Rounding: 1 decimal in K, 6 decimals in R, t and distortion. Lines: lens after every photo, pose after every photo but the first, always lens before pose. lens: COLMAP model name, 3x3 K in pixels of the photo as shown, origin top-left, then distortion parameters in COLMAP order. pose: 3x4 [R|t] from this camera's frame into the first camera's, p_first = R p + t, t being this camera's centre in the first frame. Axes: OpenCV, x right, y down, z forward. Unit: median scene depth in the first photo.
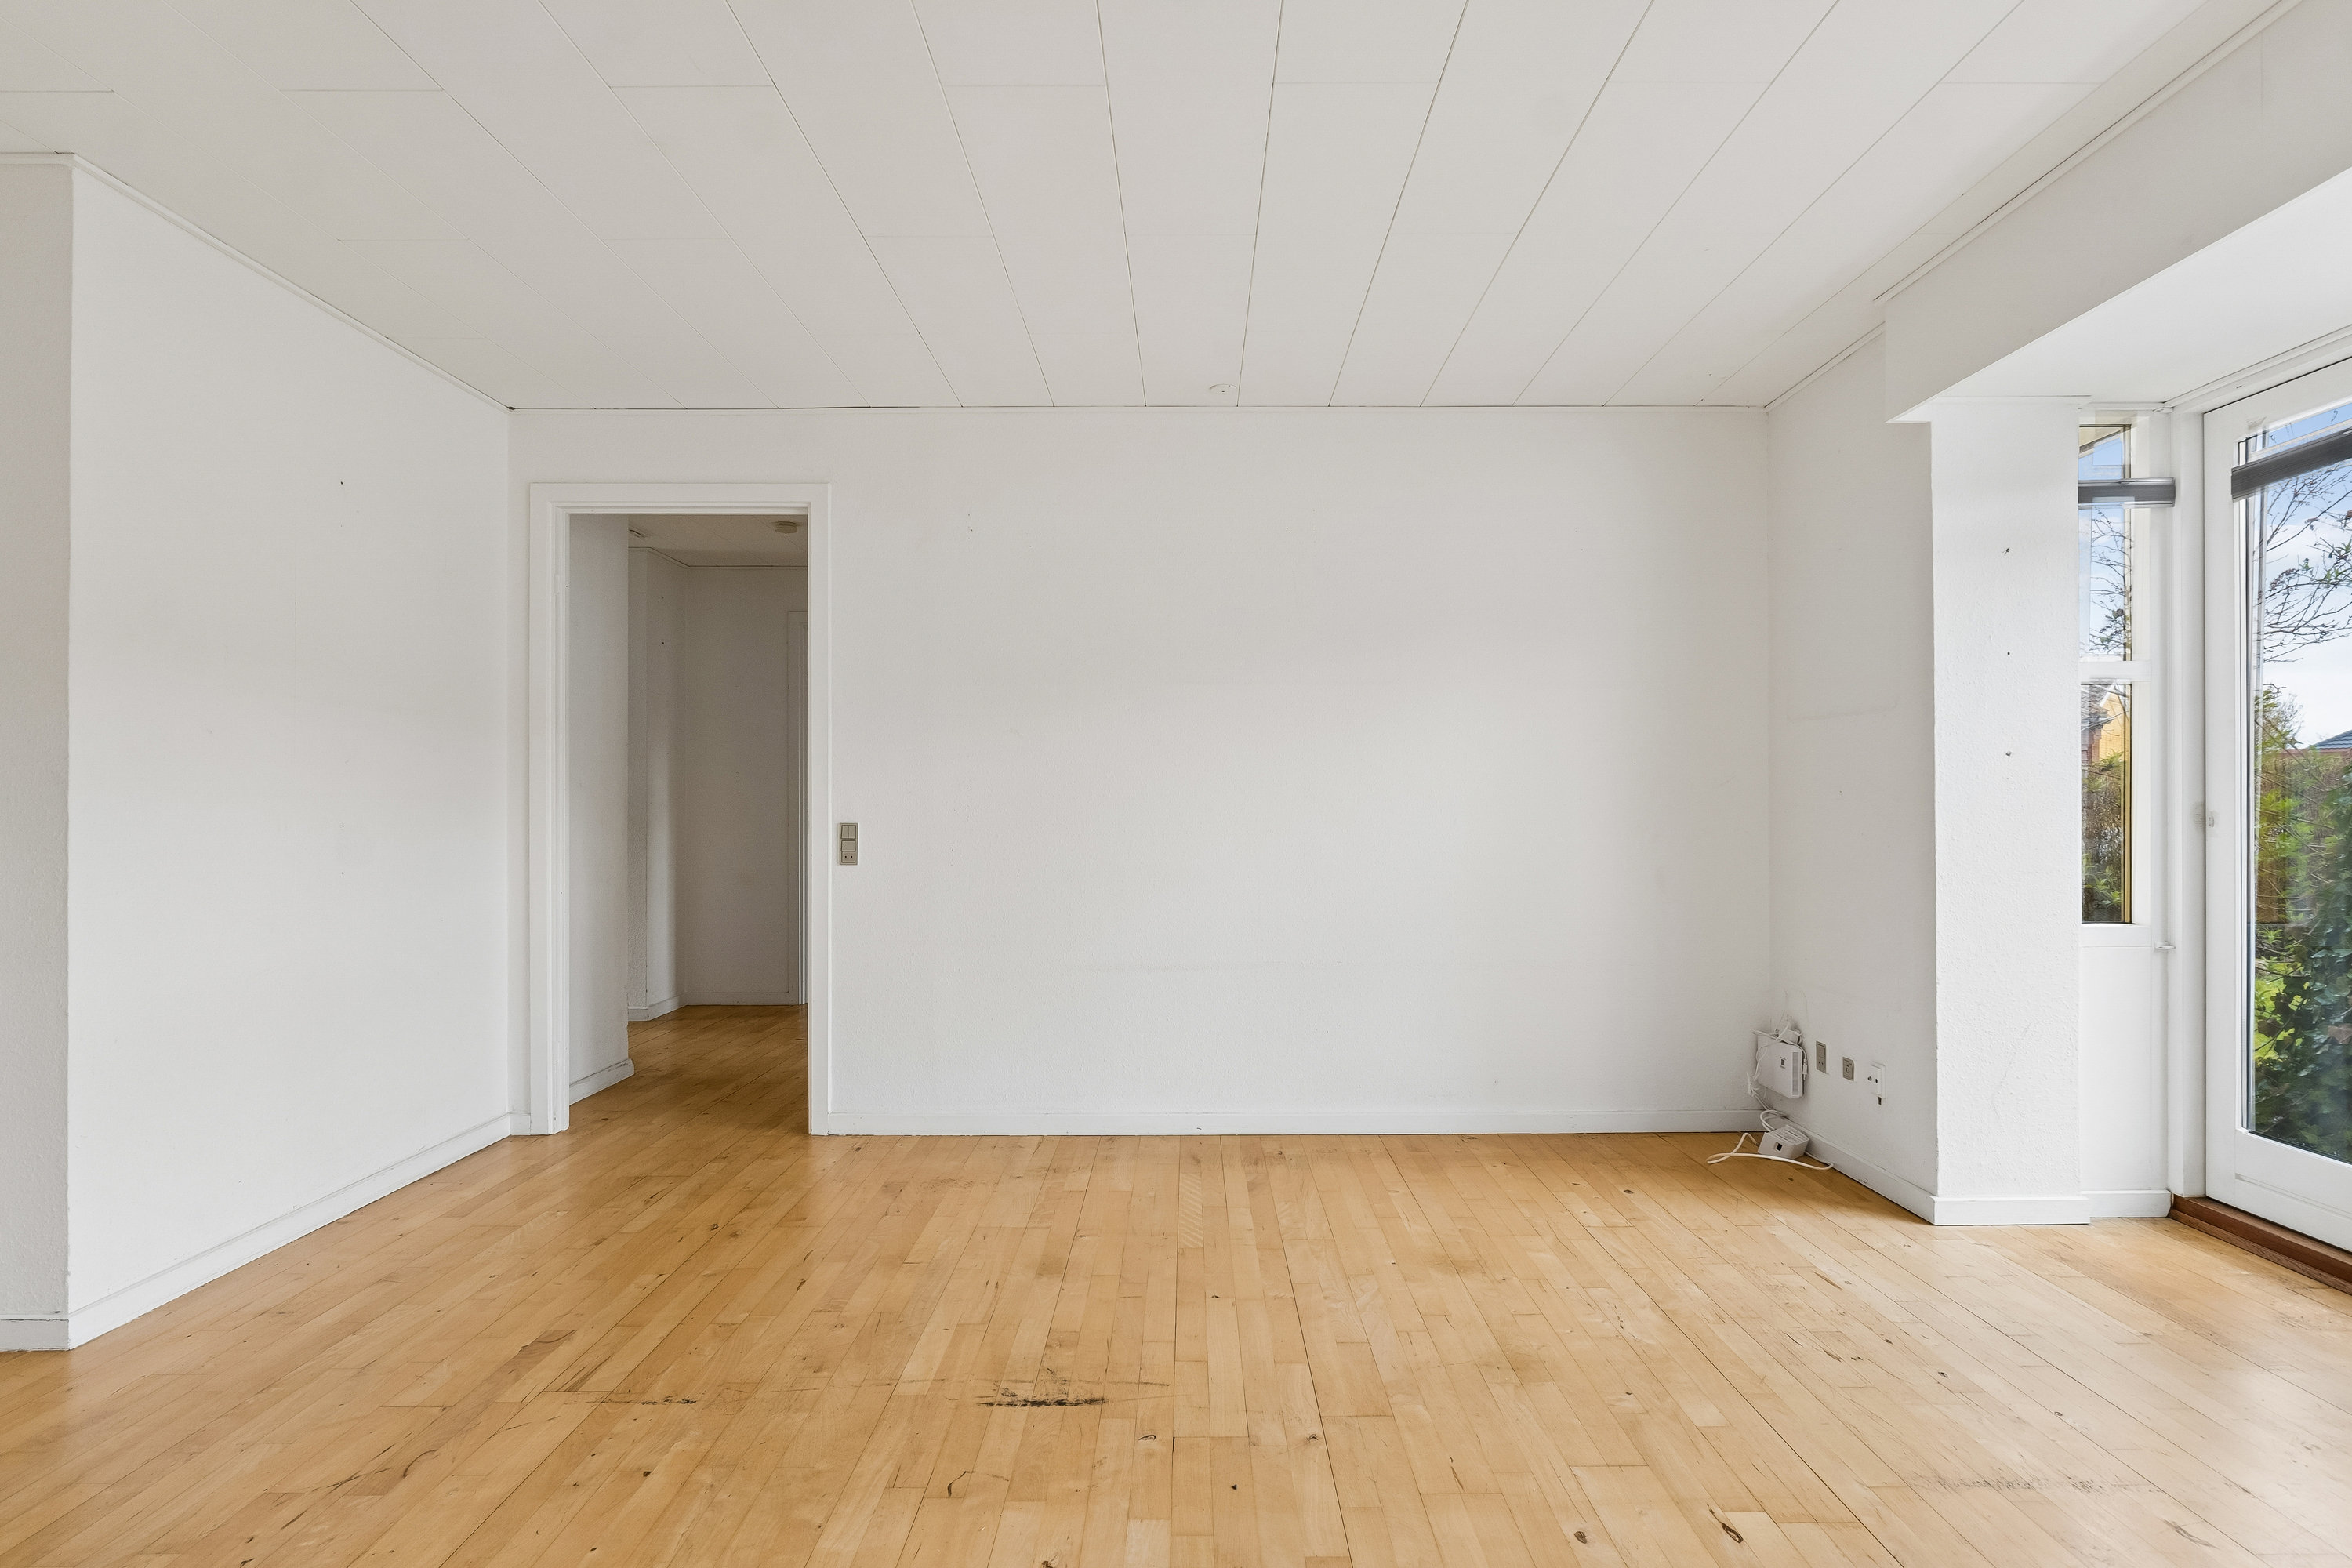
lens RADIAL K [[1266.8, 0, 1186.5], [0, 1266.8, 805.3], [0, 0, 1]] dist [0.001127, -0.000390]
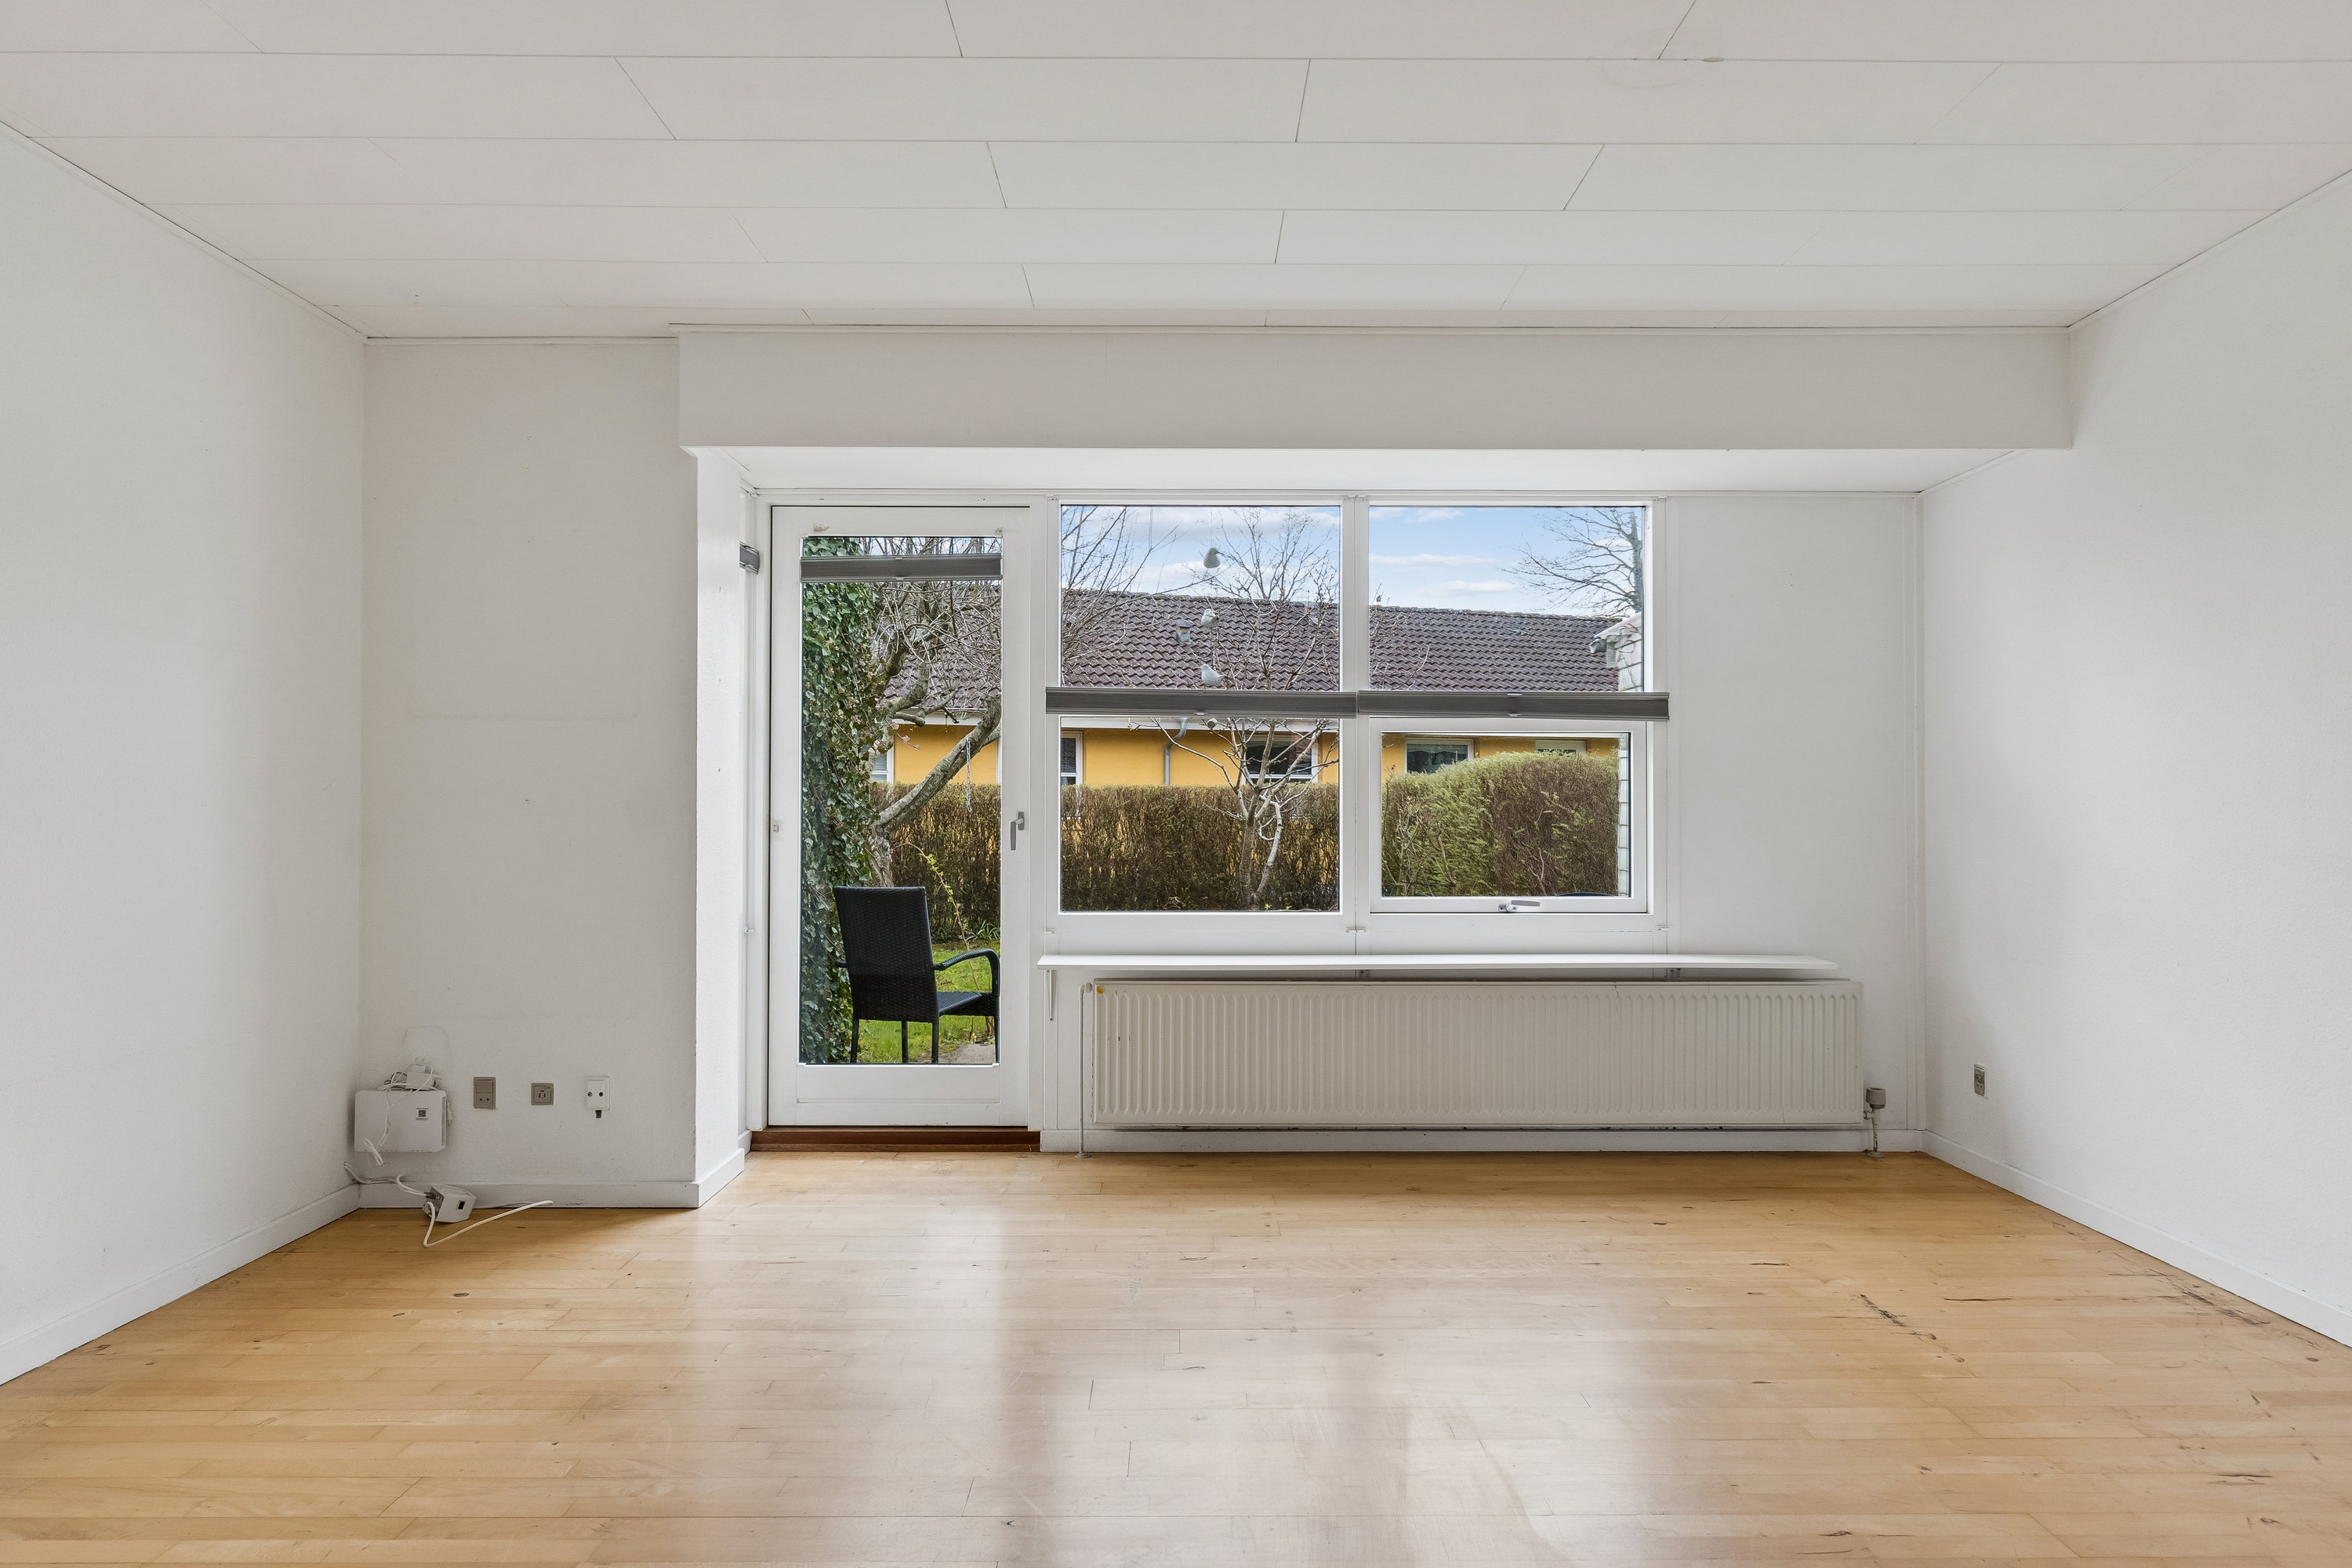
lens RADIAL K [[1428.5, 0, 1177.6], [0, 1428.5, 783.3], [0, 0, 1]] dist [-0.008886, -0.002213]
pose [[-0.012976, 0.021087, 0.999693, -0.630148], [0.001800, 0.999776, -0.021065, -0.001031], [-0.999914, 0.001526, -0.013012, 0.612992]]
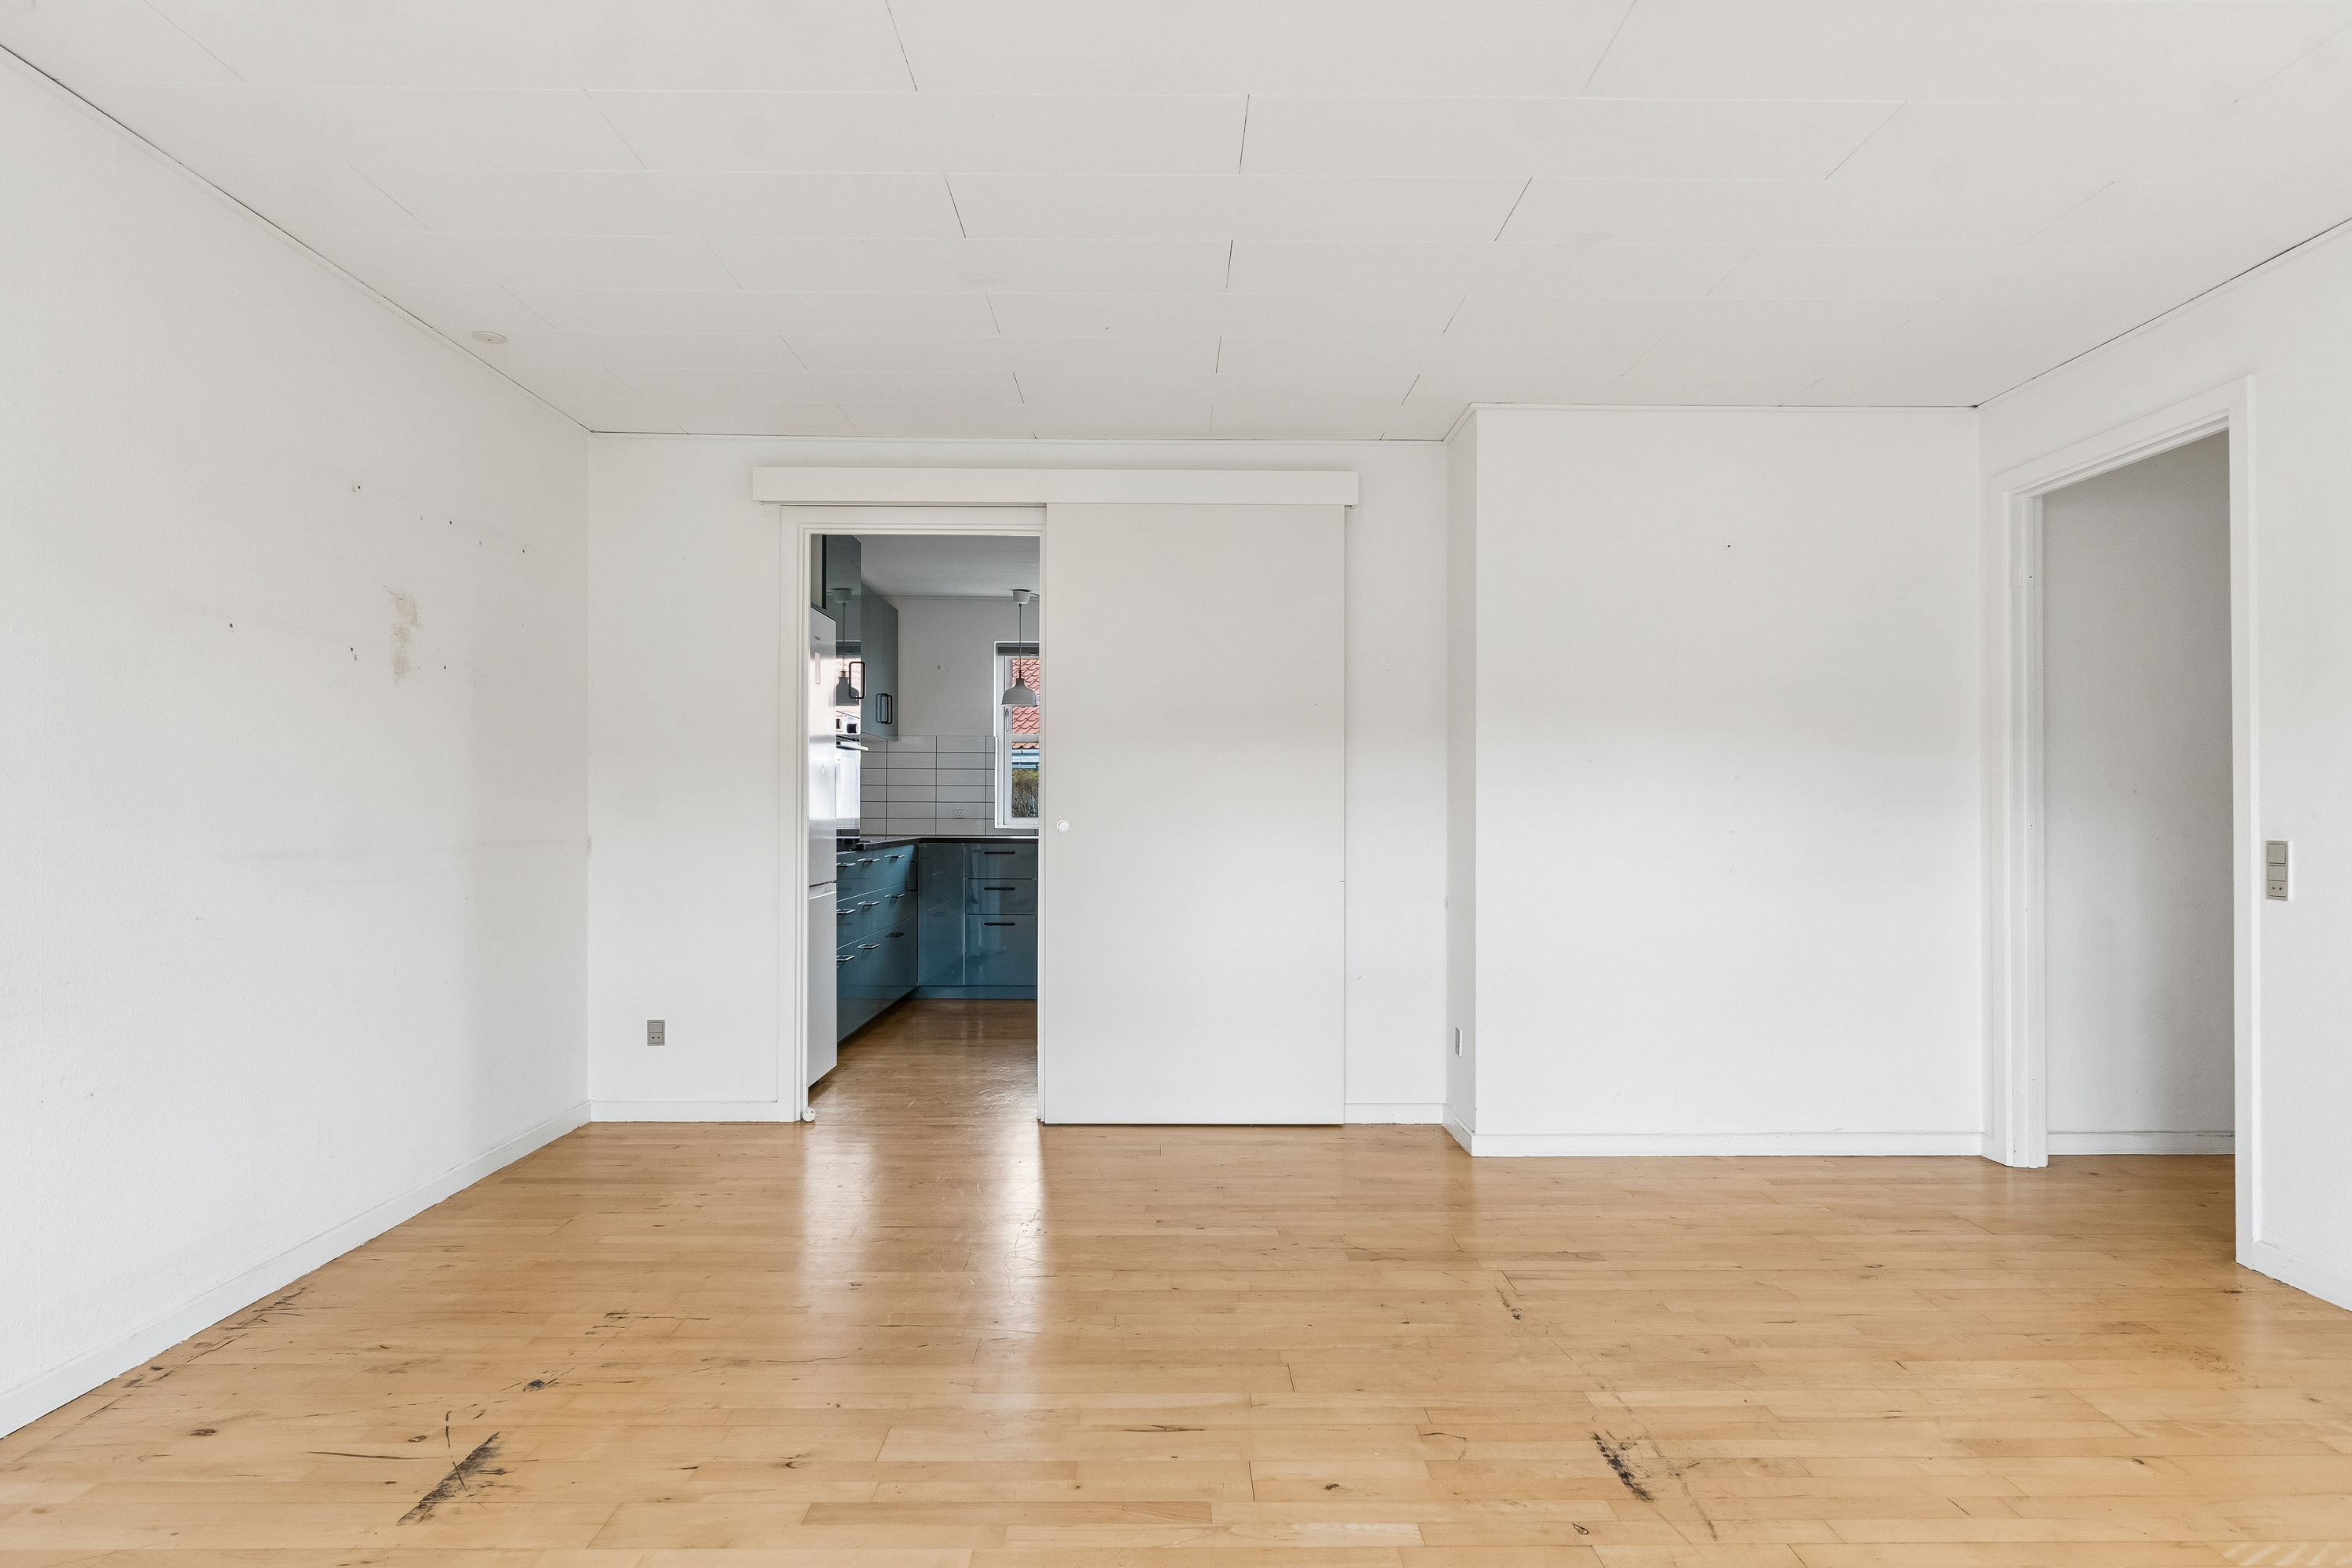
lens RADIAL K [[1343.6, 0, 1183.2], [0, 1343.6, 779.5], [0, 0, 1]] dist [0.000144, -0.000435]
pose [[0.008398, -0.020975, -0.999745, 0.636603], [-0.004726, 0.999768, -0.021015, -0.002553], [0.999954, 0.004901, 0.008297, 0.494415]]
